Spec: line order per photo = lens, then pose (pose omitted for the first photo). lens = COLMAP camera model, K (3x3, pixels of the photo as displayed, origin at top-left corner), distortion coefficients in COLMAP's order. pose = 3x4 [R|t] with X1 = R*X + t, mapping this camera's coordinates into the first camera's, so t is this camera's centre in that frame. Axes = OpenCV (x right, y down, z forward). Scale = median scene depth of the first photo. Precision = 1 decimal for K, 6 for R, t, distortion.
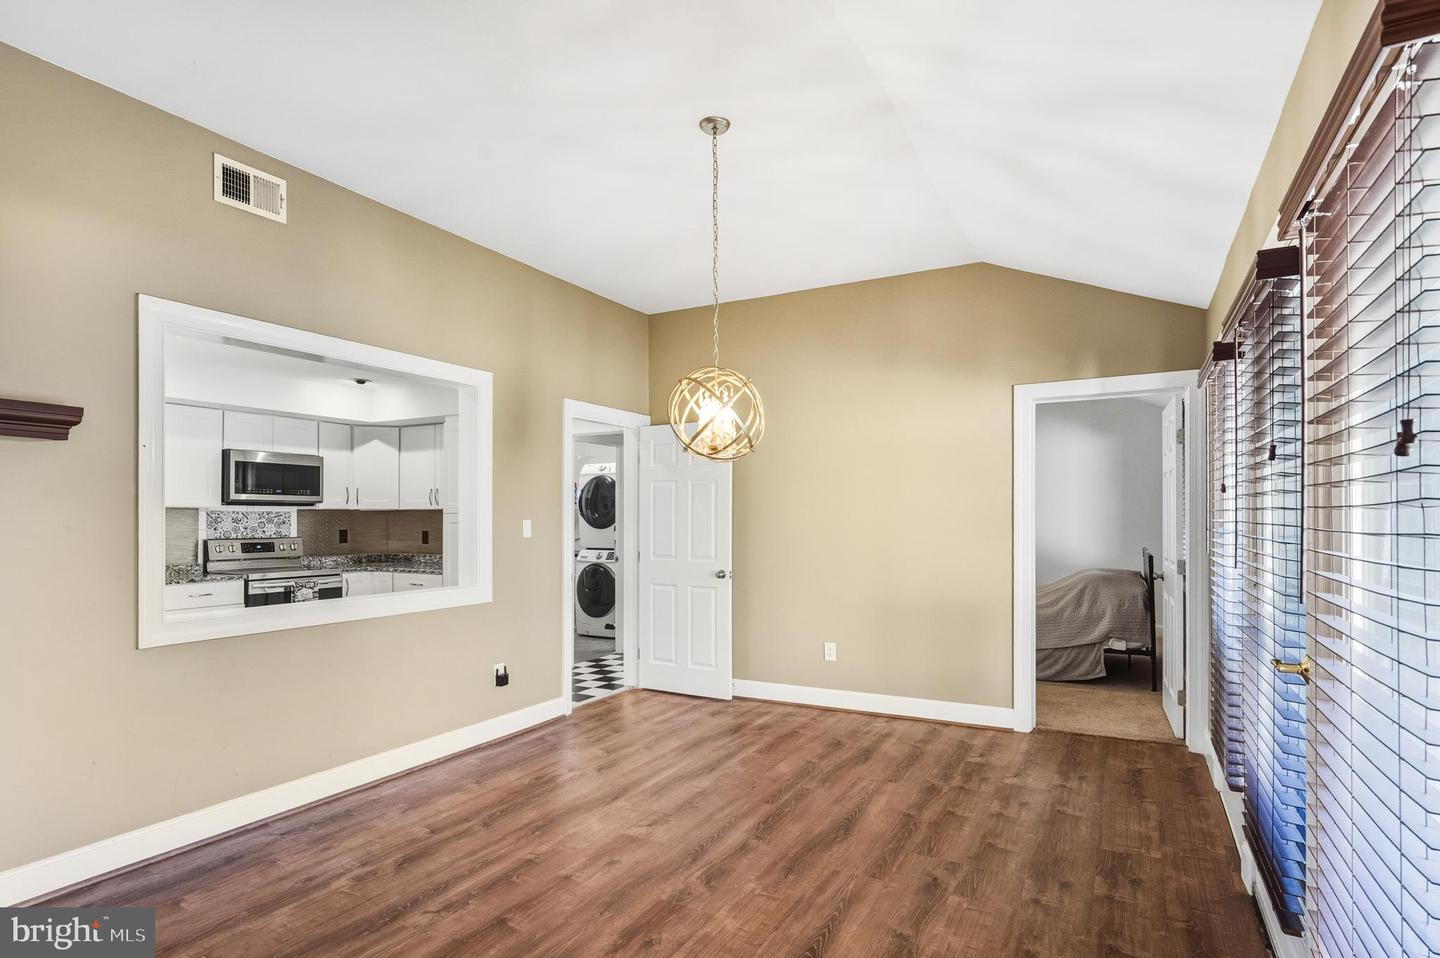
lens RADIAL K [[748.8, 0, 742.2], [0, 748.8, 512.8], [0, 0, 1]] dist [-0.001534, 0.000188]
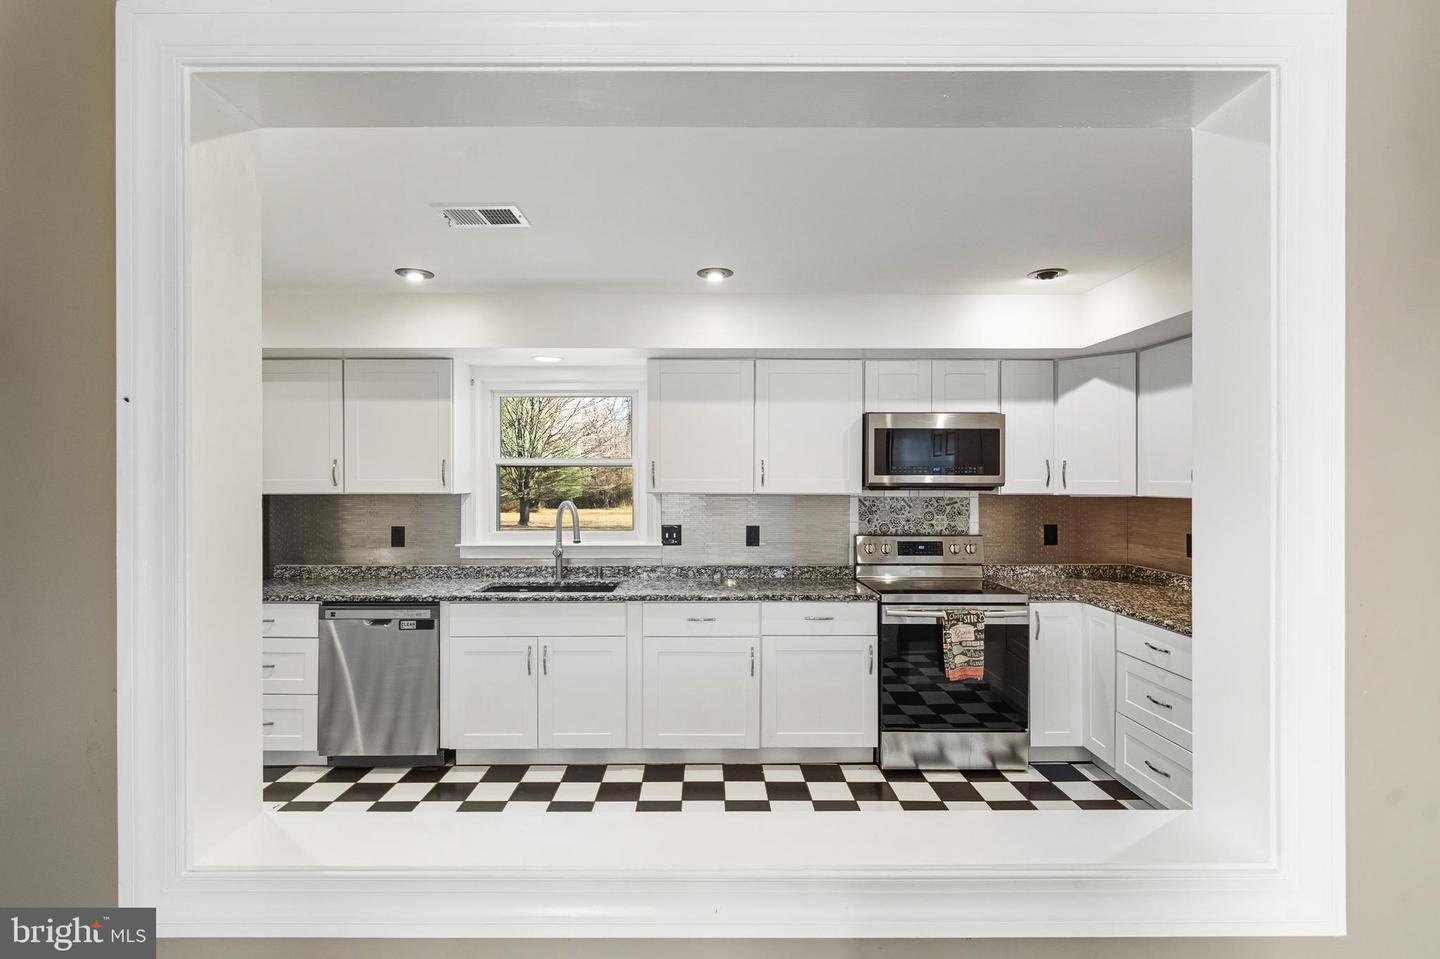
lens RADIAL K [[667.9, 0, 701.4], [0, 667.9, 477.4], [0, 0, 1]] dist [-0.001832, 0.000891]
pose [[0.459971, -0.001533, -0.887933, -0.191528], [0.005429, 0.999985, 0.001086, -0.024978], [0.887917, -0.005320, 0.459972, 0.563824]]
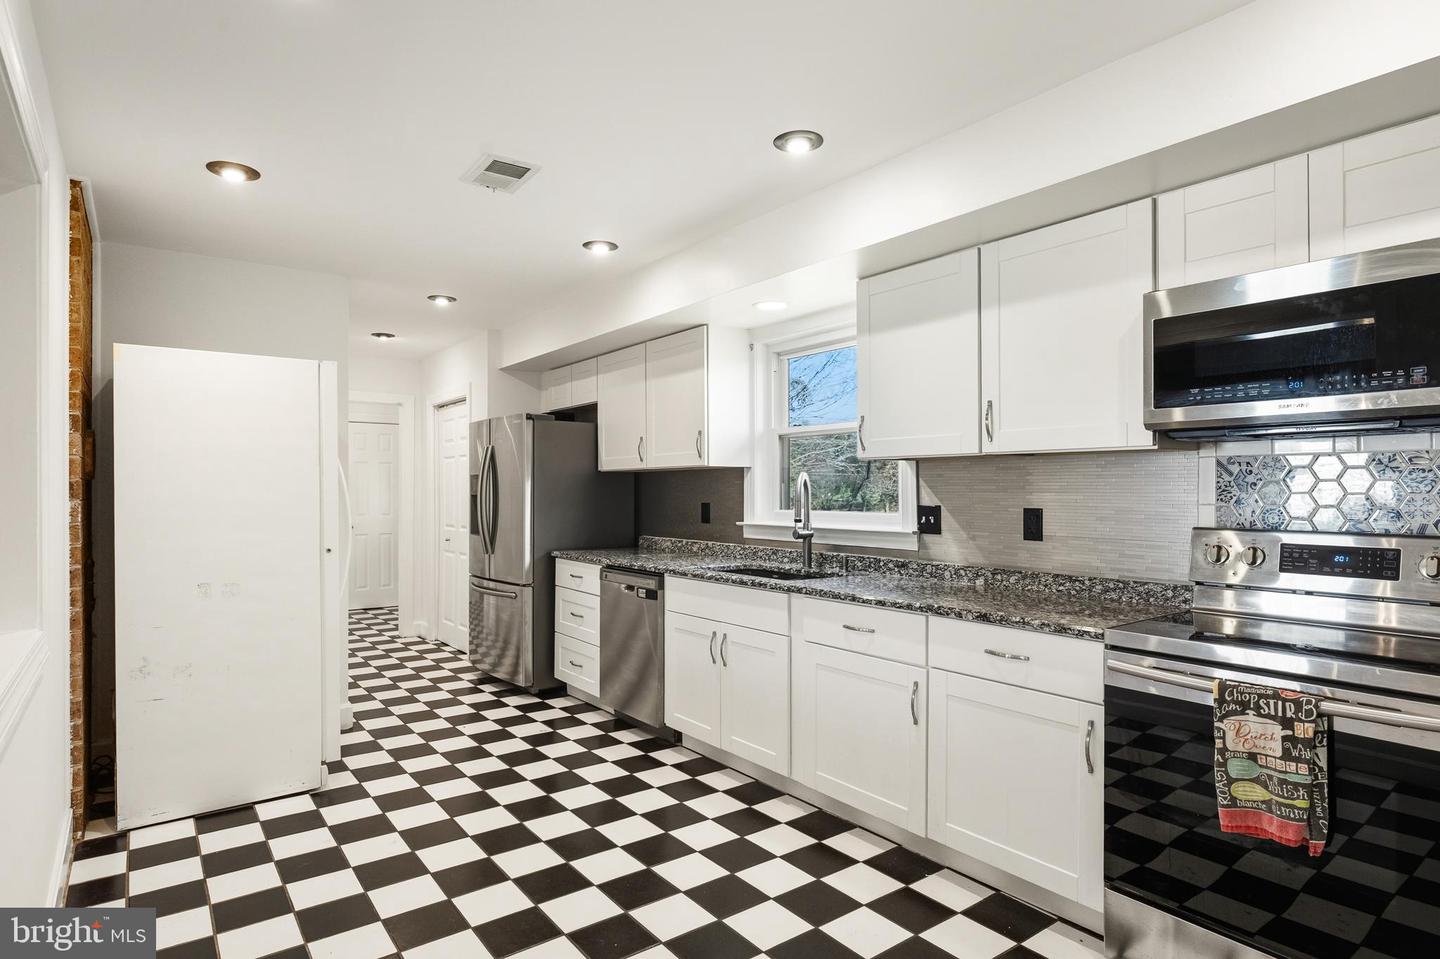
lens RADIAL K [[775.4, 0, 723.9], [0, 775.4, 484.7], [0, 0, 1]] dist [0.001517, -0.000636]
pose [[-0.422469, -0.001853, -0.906375, -0.236295], [0.009560, 0.999933, -0.006500, 0.013064], [0.906327, -0.011411, -0.422423, 0.970774]]
